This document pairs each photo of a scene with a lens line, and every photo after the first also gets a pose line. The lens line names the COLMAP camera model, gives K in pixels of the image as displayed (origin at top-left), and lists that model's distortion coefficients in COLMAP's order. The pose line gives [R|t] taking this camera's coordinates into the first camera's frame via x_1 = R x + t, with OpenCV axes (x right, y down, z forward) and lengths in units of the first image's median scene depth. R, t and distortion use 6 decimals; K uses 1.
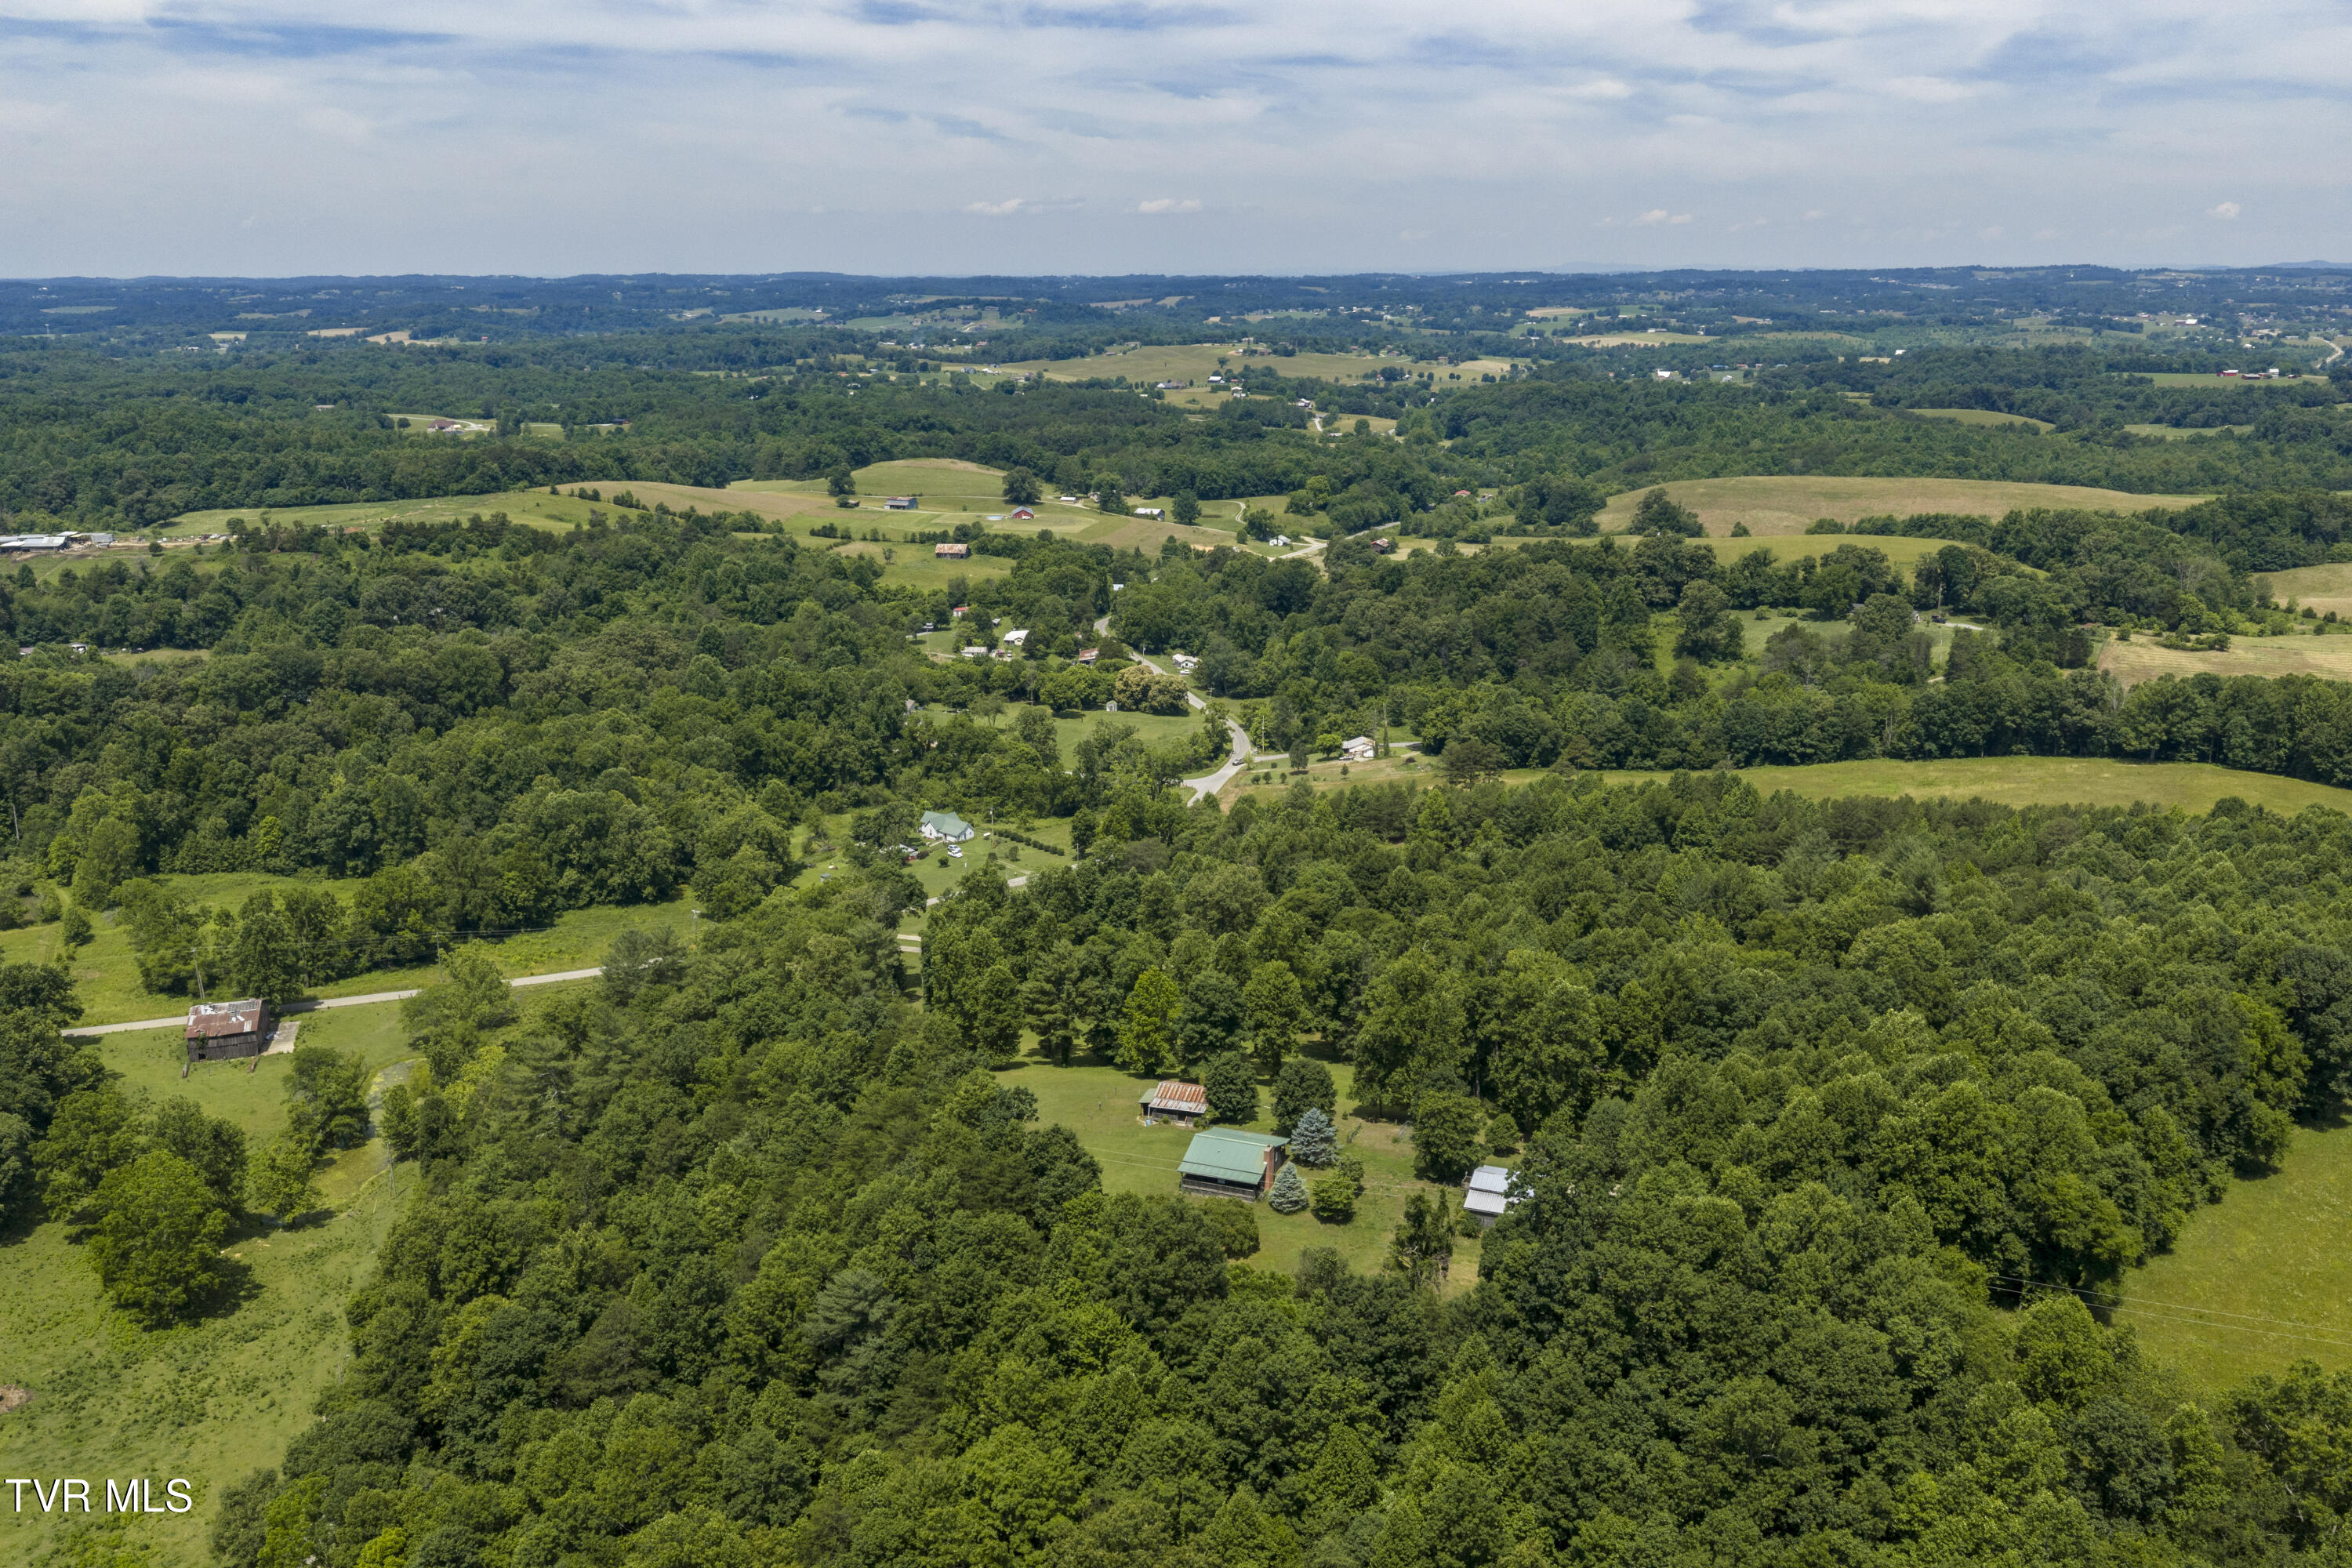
lens RADIAL K [[1972.3, 0, 1176.0], [0, 1972.3, 784.0], [0, 0, 1]] dist [0.008872, 0.004786]
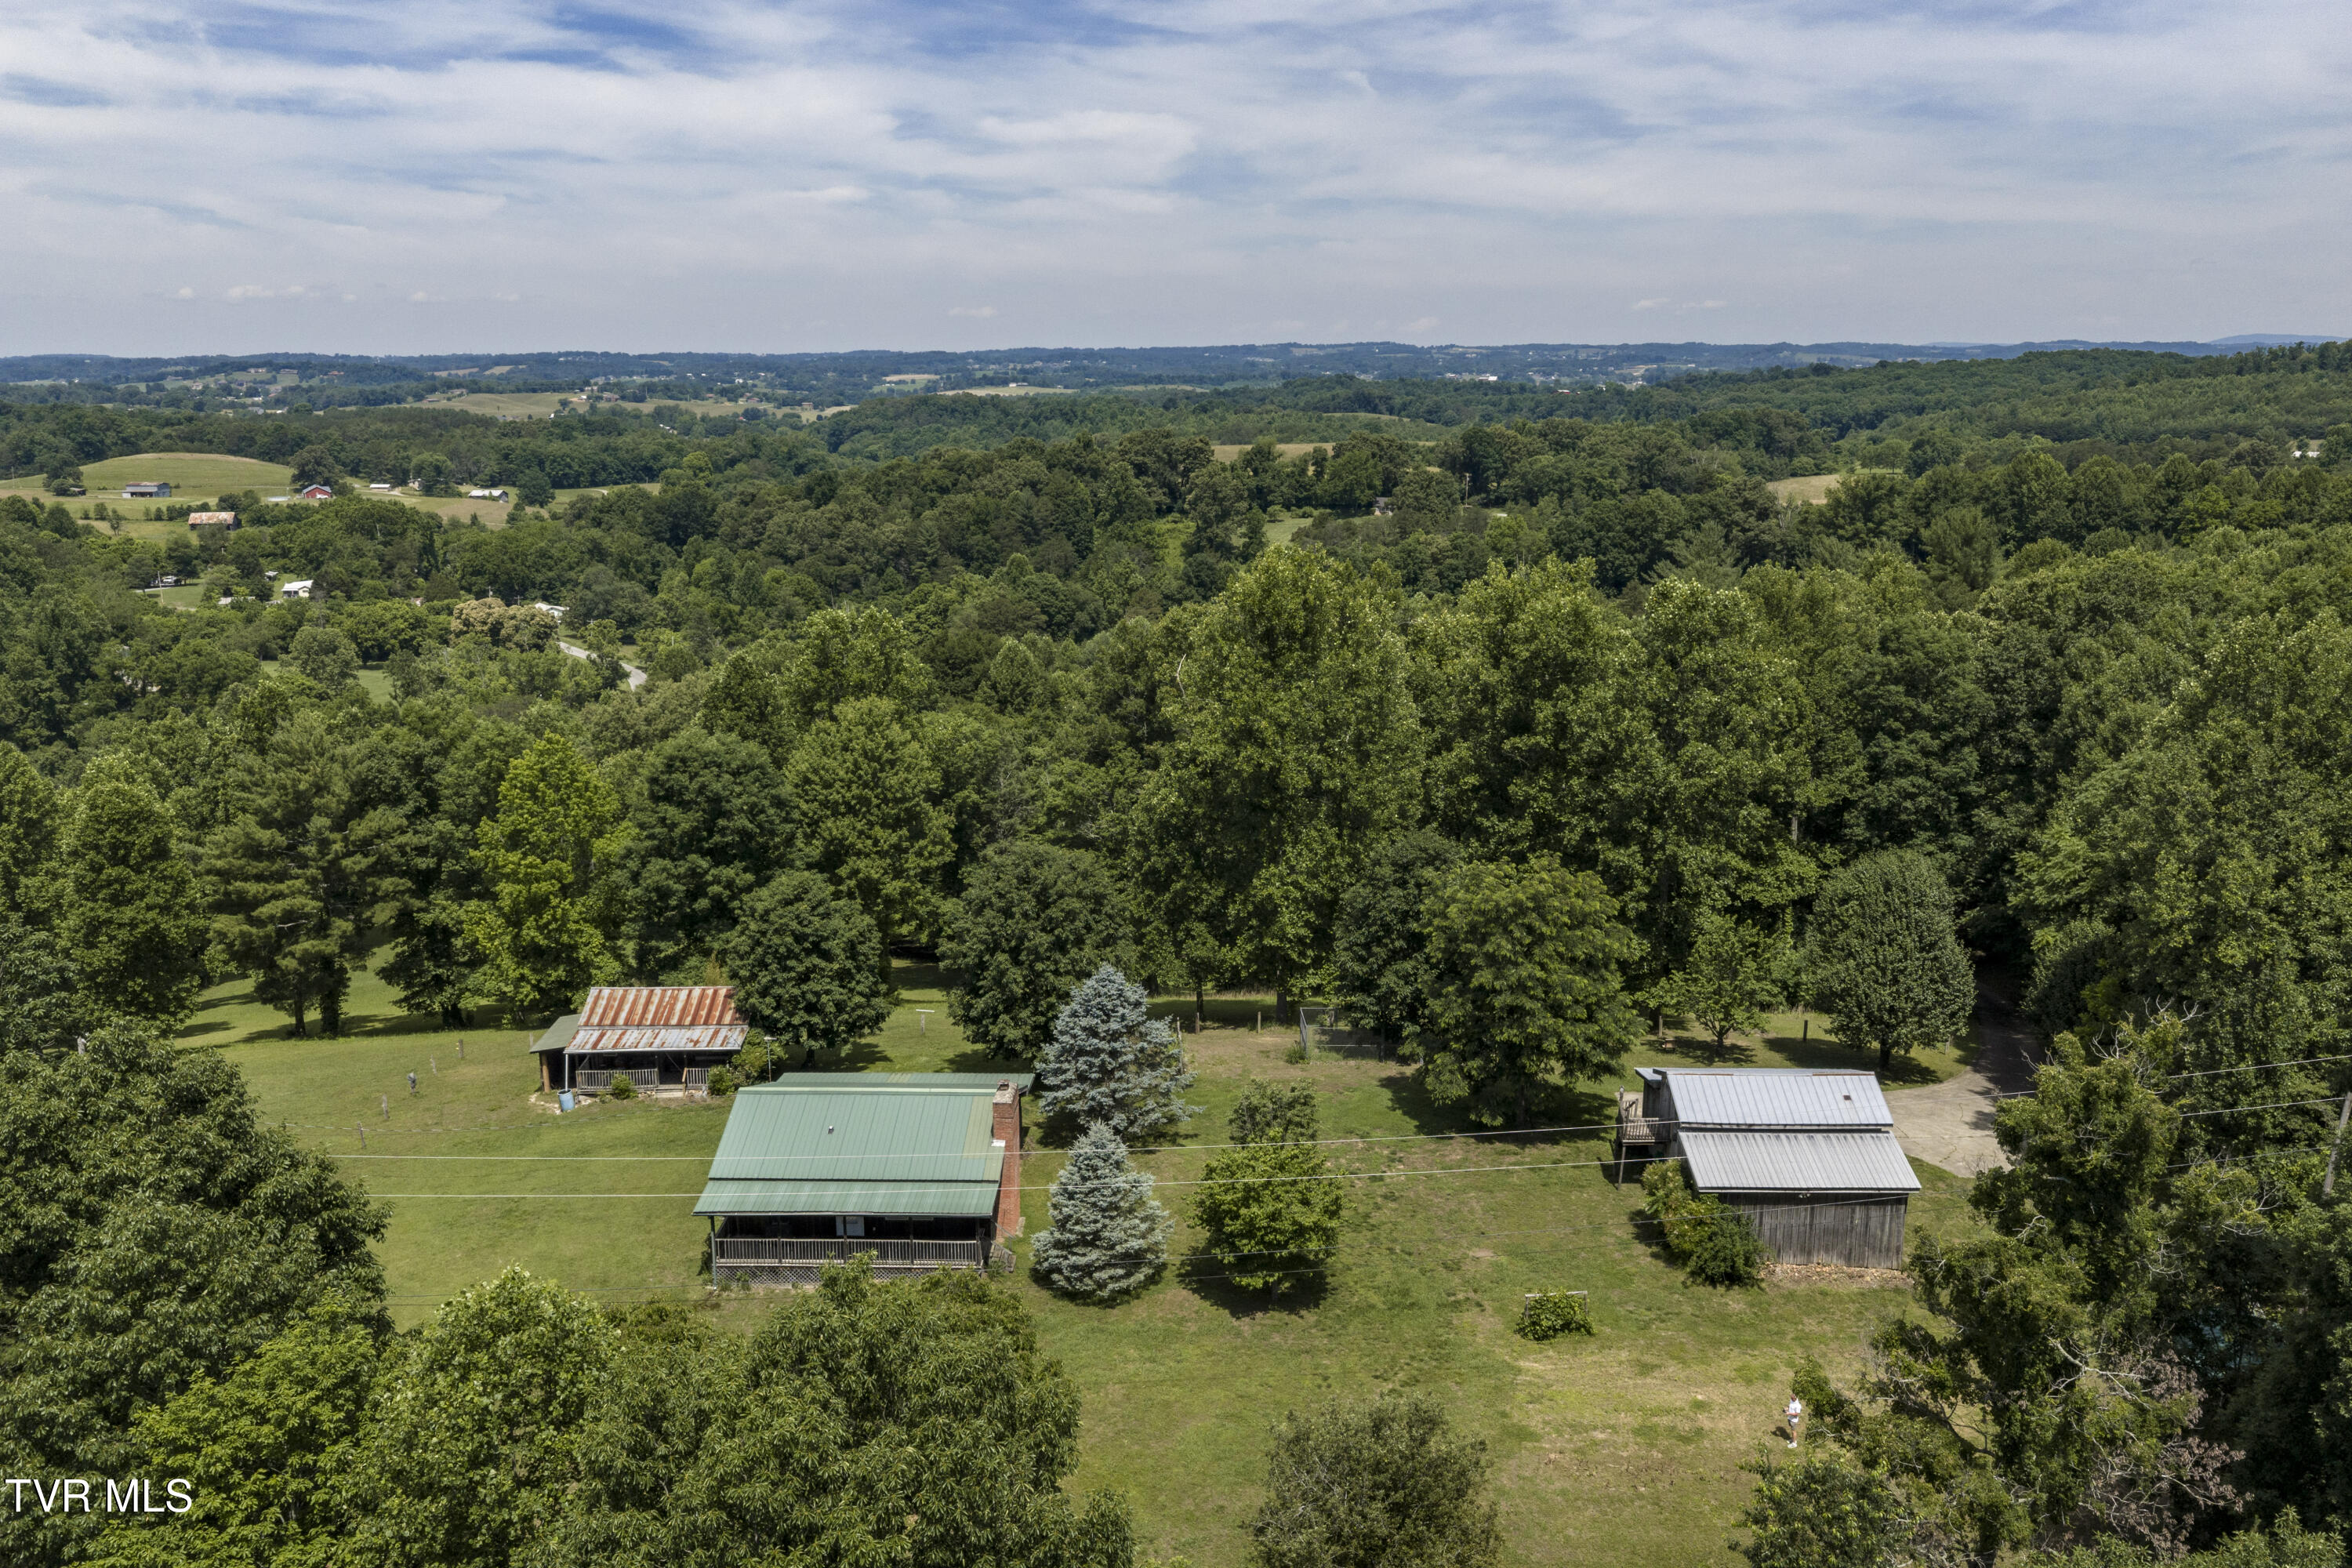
lens RADIAL K [[1932.3, 0, 1187.8], [0, 1932.3, 787.8], [0, 0, 1]] dist [-0.005639, -0.001859]
pose [[0.944887, -0.071353, 0.319526, -0.008389], [0.086719, 0.995649, -0.034103, 0.075672], [-0.315703, 0.059933, 0.946963, 0.356949]]
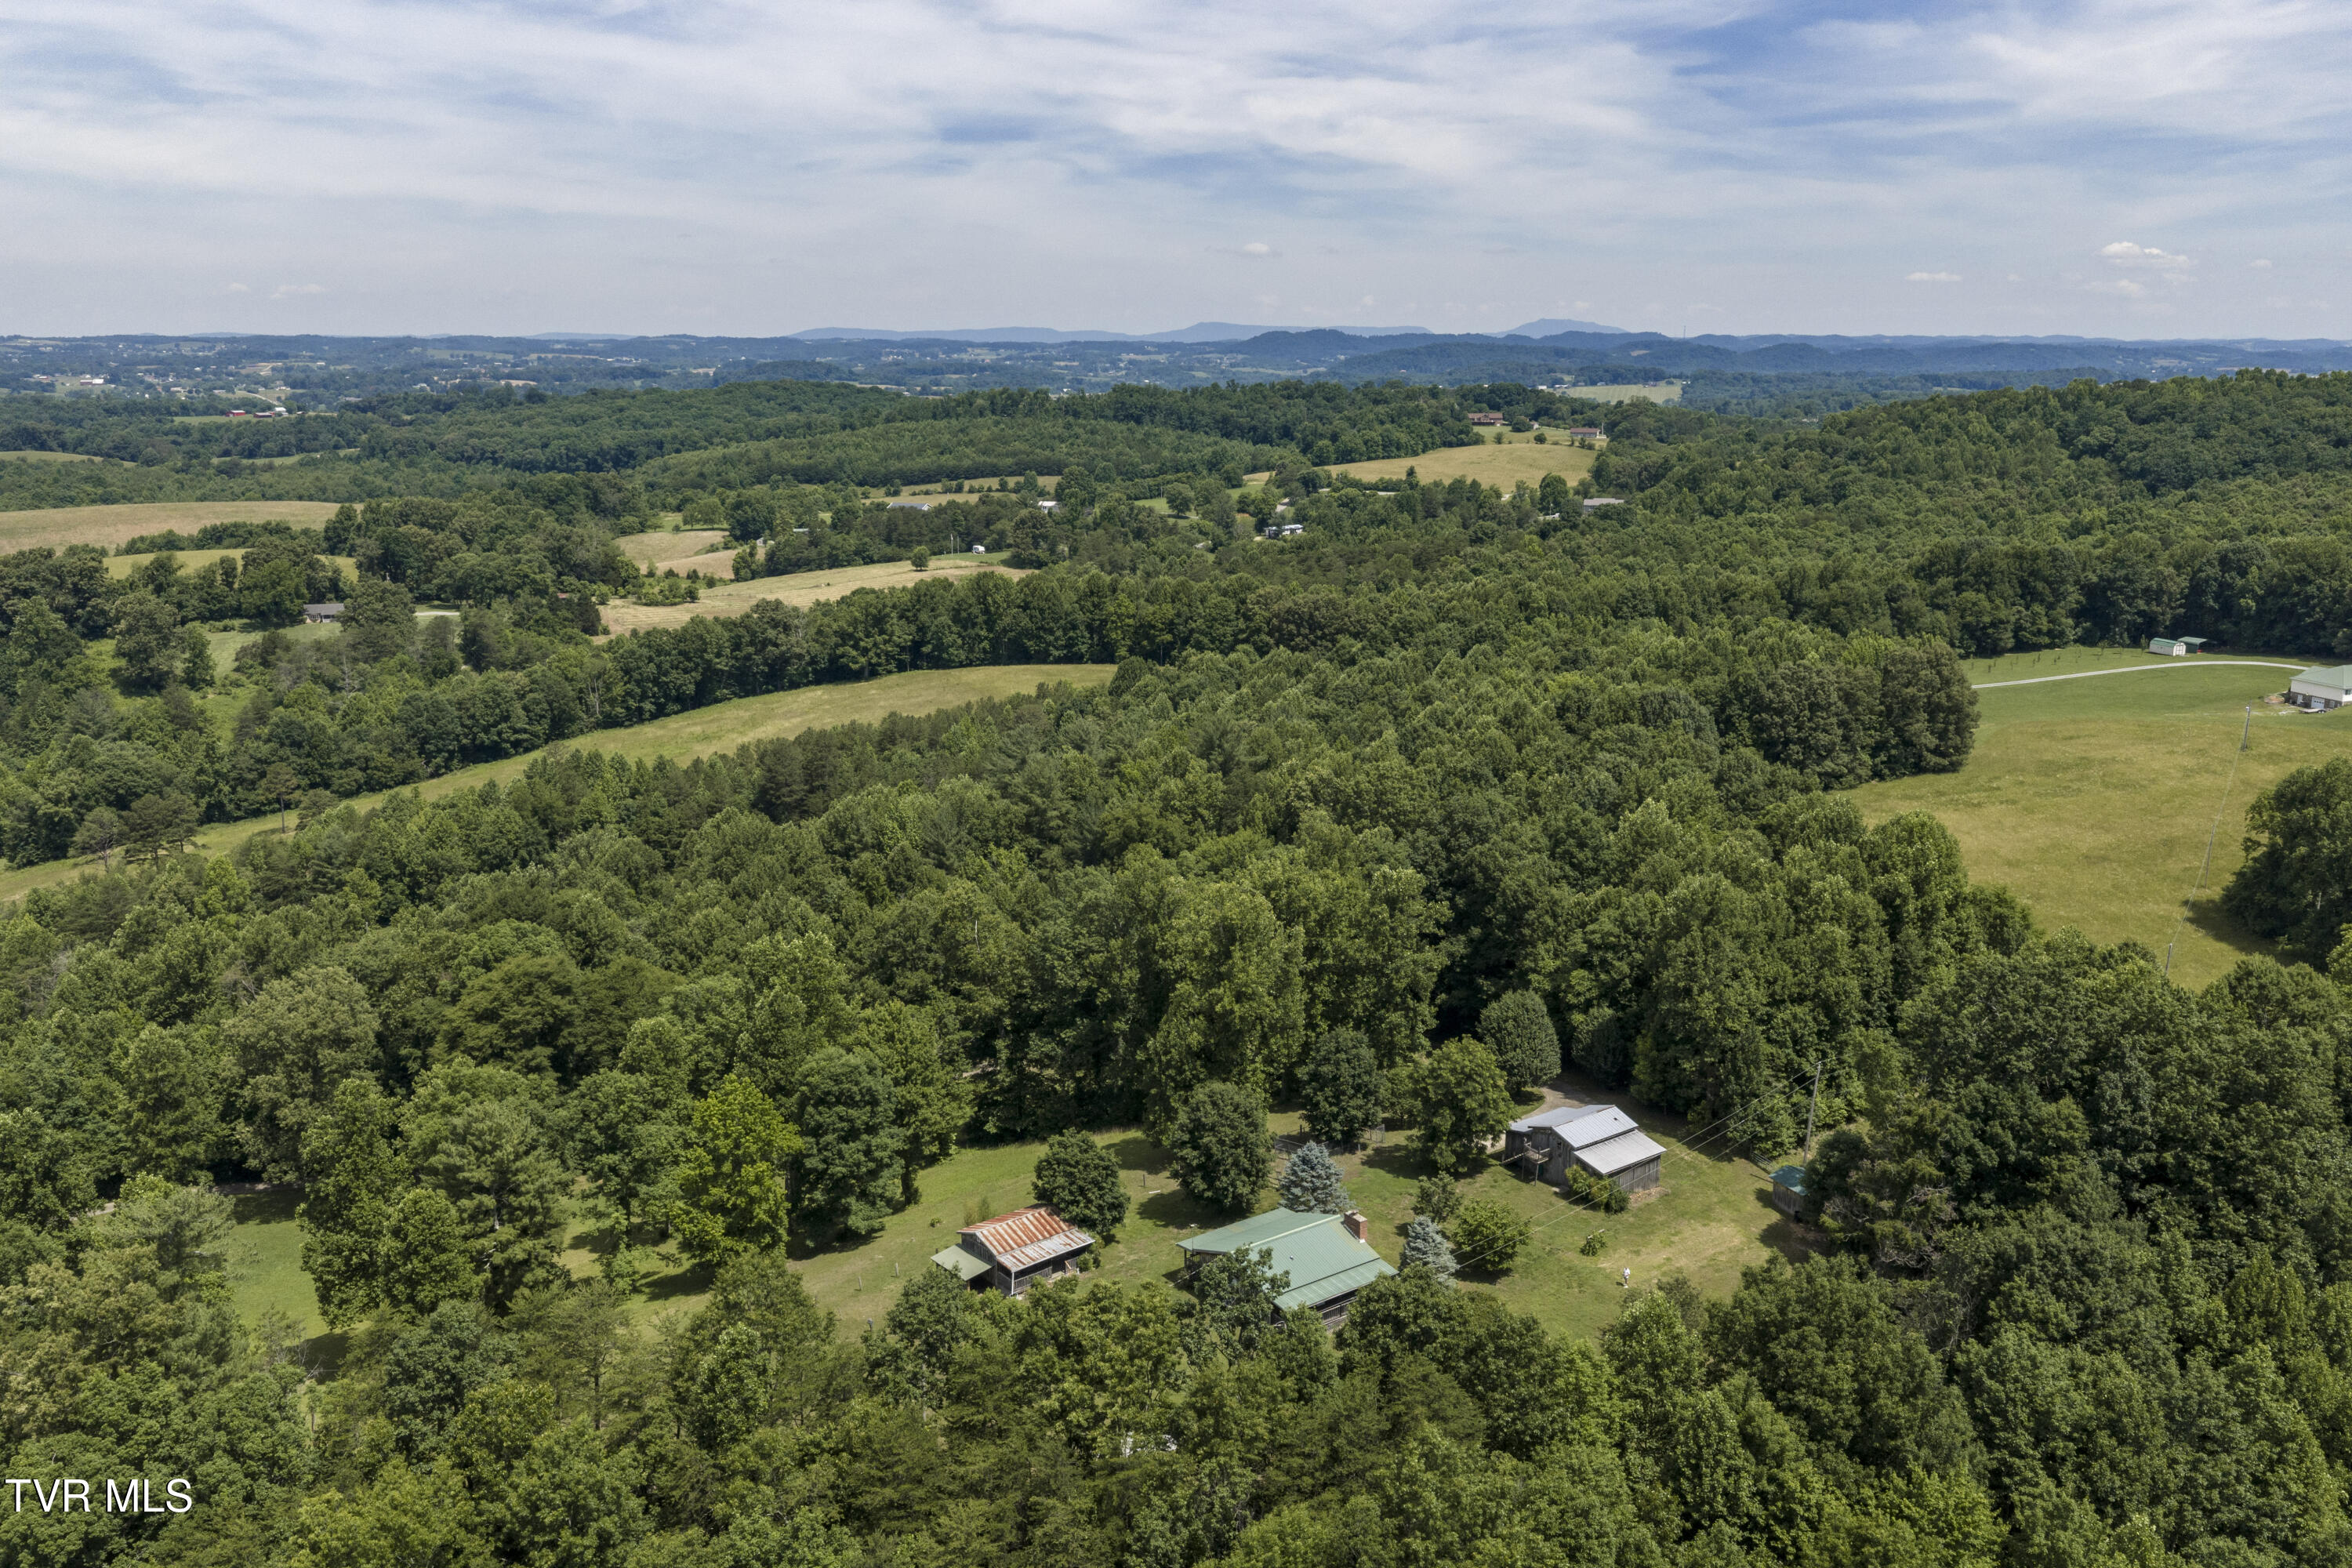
lens RADIAL K [[1972.3, 0, 1176.0], [0, 1972.3, 784.0], [0, 0, 1]] dist [0.008872, 0.004786]
pose [[0.534742, -0.181589, 0.825274, -0.228320], [0.216130, 0.973543, 0.074171, -0.000061], [-0.816908, 0.138704, 0.559841, 0.345105]]
